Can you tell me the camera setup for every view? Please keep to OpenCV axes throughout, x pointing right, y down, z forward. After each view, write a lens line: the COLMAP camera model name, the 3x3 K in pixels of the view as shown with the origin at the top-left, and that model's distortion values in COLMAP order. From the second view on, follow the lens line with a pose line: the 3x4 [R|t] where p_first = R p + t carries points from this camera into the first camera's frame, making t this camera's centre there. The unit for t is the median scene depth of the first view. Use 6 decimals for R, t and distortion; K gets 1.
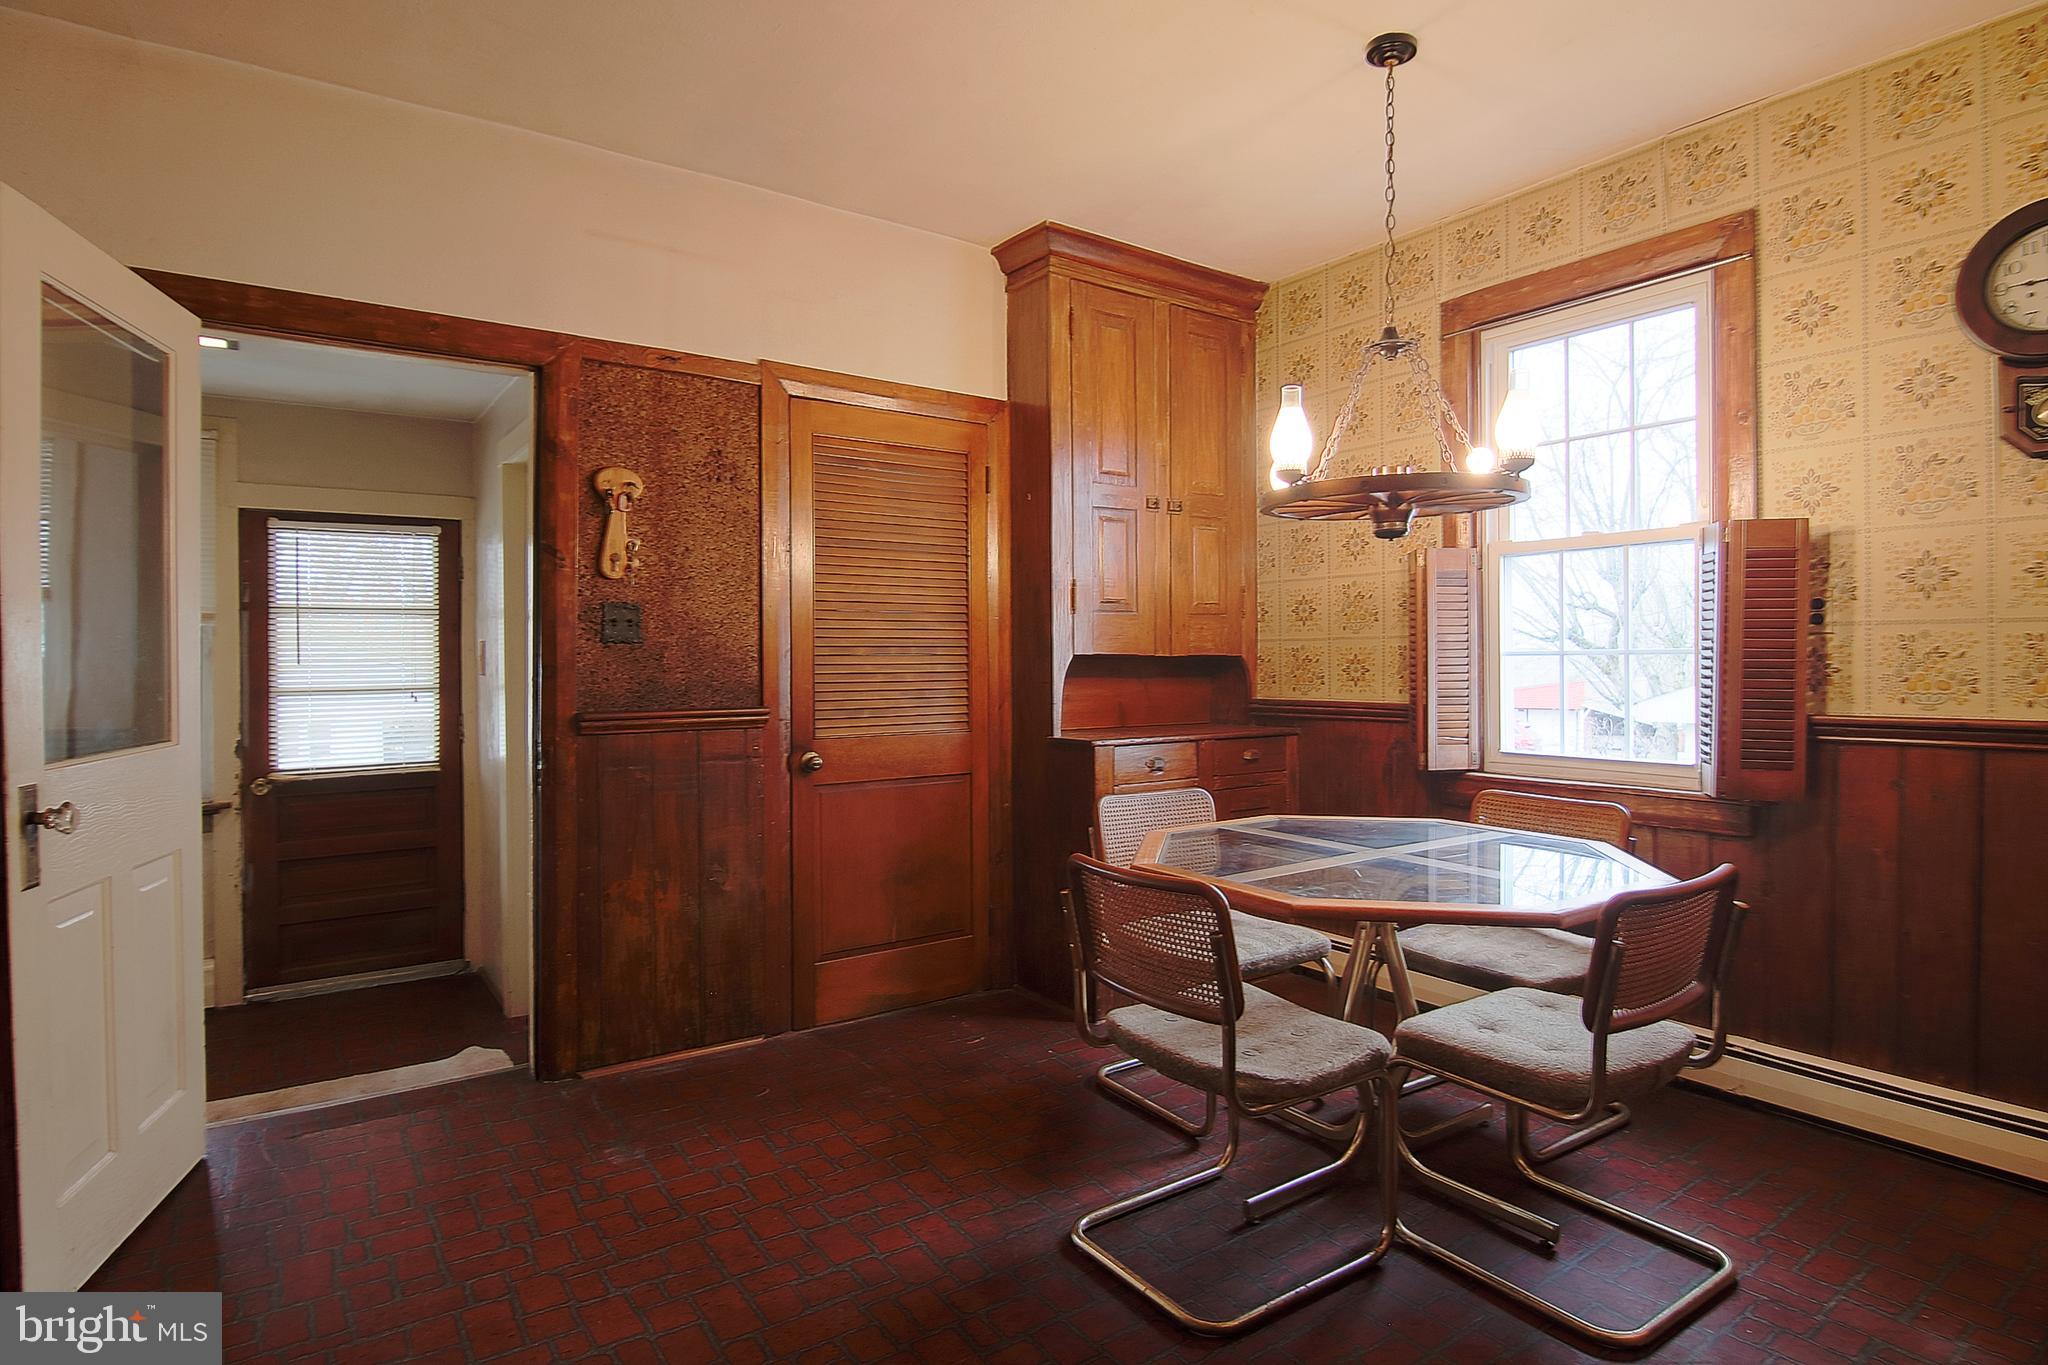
lens RADIAL K [[1088.7, 0, 1025.7], [0, 1088.7, 659.1], [0, 0, 1]] dist [0.003802, 0.000731]
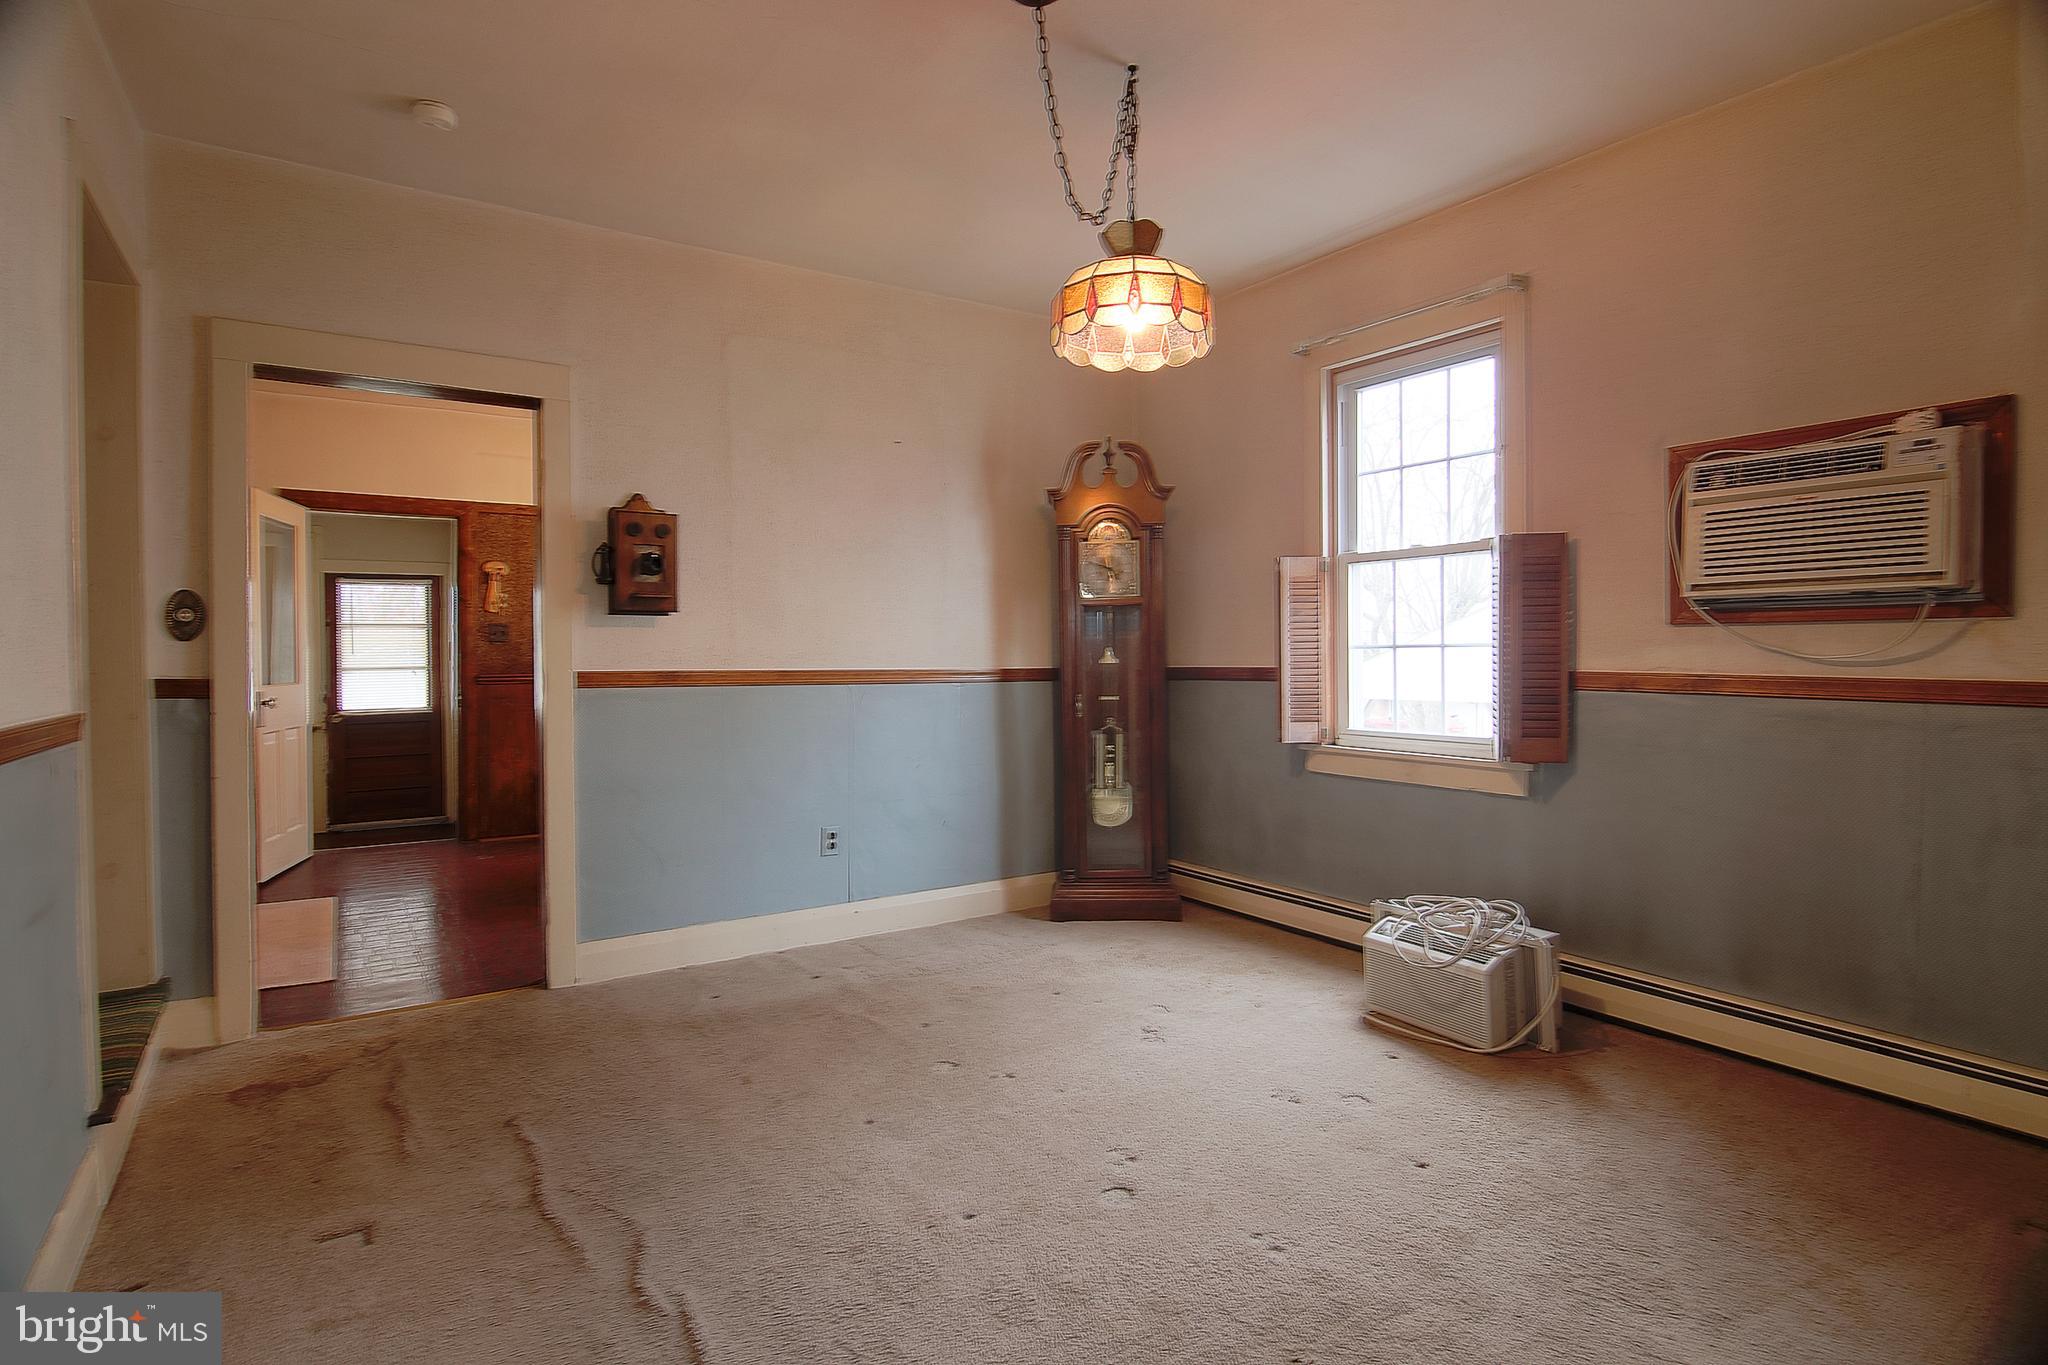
lens RADIAL K [[1033.0, 0, 1020.0], [0, 1033.0, 664.1], [0, 0, 1]] dist [0.000377, -0.014666]
pose [[0.999781, -0.005846, -0.020096, 0.532002], [0.006016, 0.999947, 0.008410, 0.013209], [0.020046, -0.008529, 0.999763, -0.775131]]
